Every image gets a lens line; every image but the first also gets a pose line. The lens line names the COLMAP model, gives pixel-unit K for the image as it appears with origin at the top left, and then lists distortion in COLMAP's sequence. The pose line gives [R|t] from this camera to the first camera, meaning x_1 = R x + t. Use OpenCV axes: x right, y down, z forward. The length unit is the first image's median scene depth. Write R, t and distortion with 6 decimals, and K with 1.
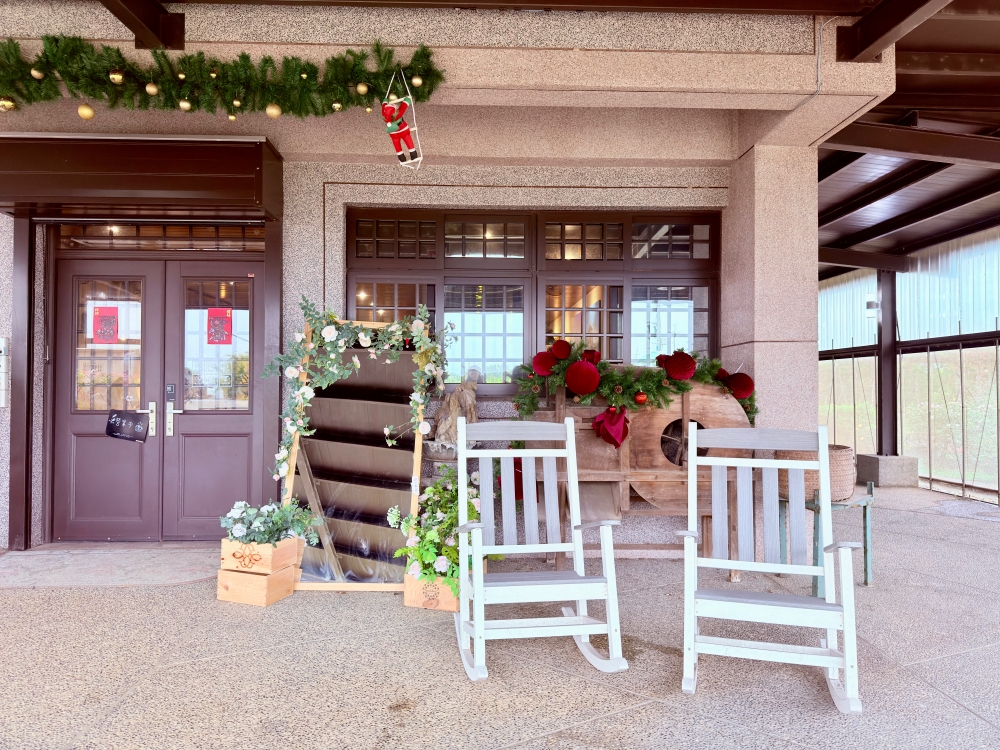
lens RADIAL K [[702.7, 0, 500.6], [0, 702.7, 375.9], [0, 0, 1]] dist [-0.000123, 0.000027]
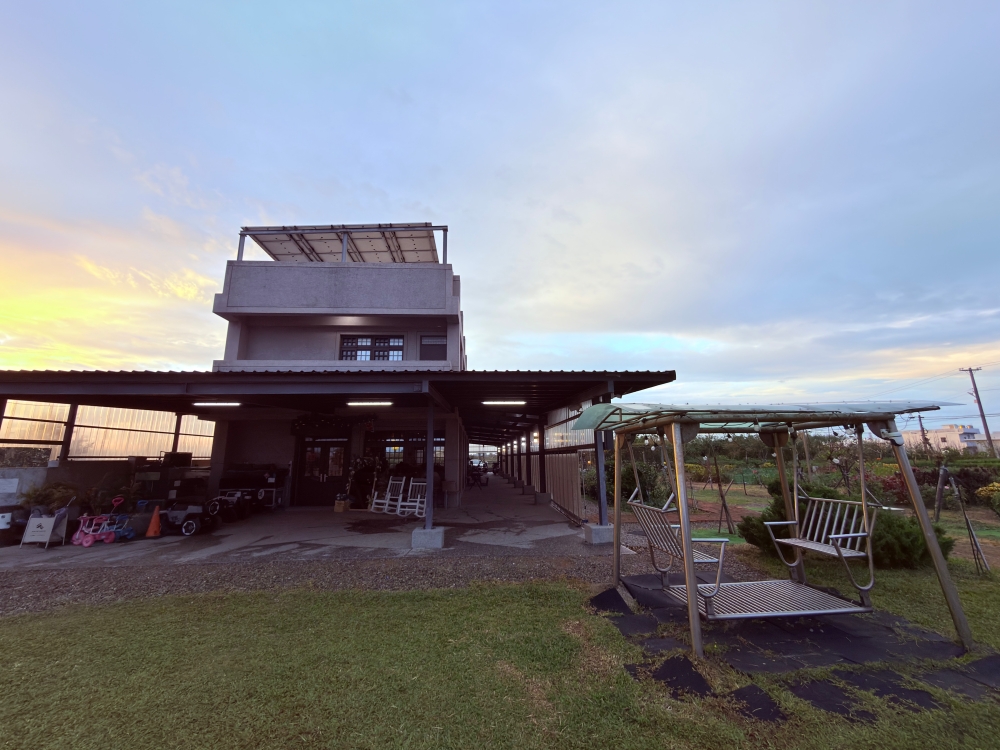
lens RADIAL K [[399.7, 0, 501.0], [0, 399.7, 372.5], [0, 0, 1]] dist [-0.001007, -0.000911]
pose [[0.999379, -0.007245, 0.034479, 0.649179], [0.013671, 0.981690, -0.189996, -0.114531], [-0.032472, 0.190349, 0.981179, -1.858461]]
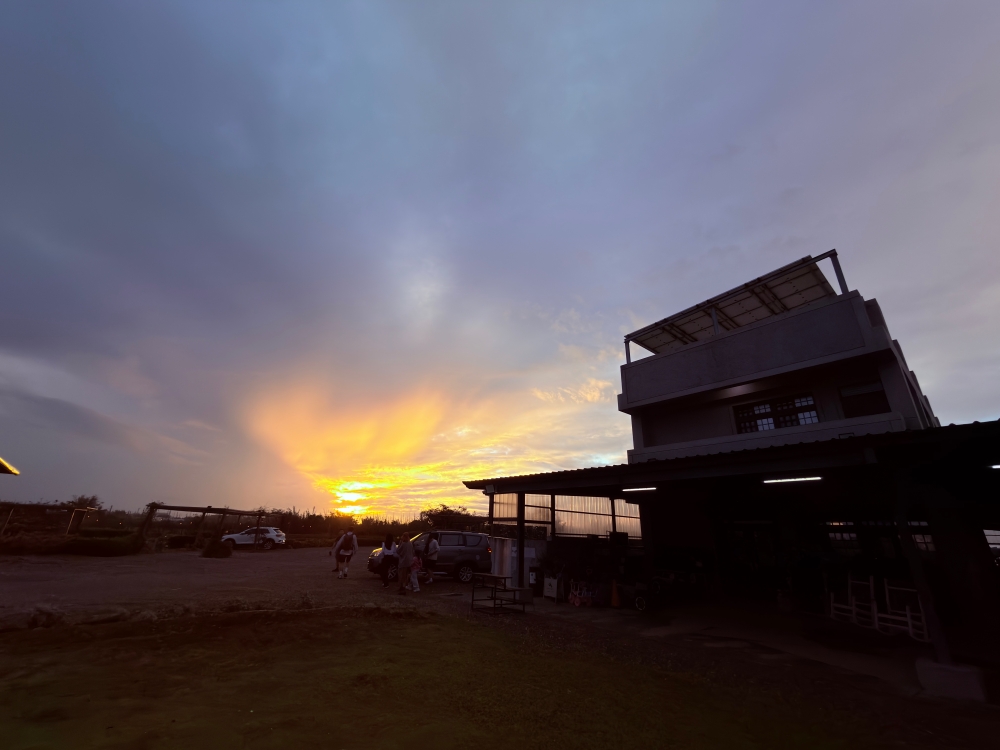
lens RADIAL K [[399.7, 0, 497.8], [0, 399.7, 374.4], [0, 0, 1]] dist [-0.001007, -0.000911]
pose [[0.626684, -0.268319, -0.731623, 0.649019], [-0.021972, 0.932395, -0.360772, -0.124674], [0.778964, 0.242165, 0.578422, -1.931087]]
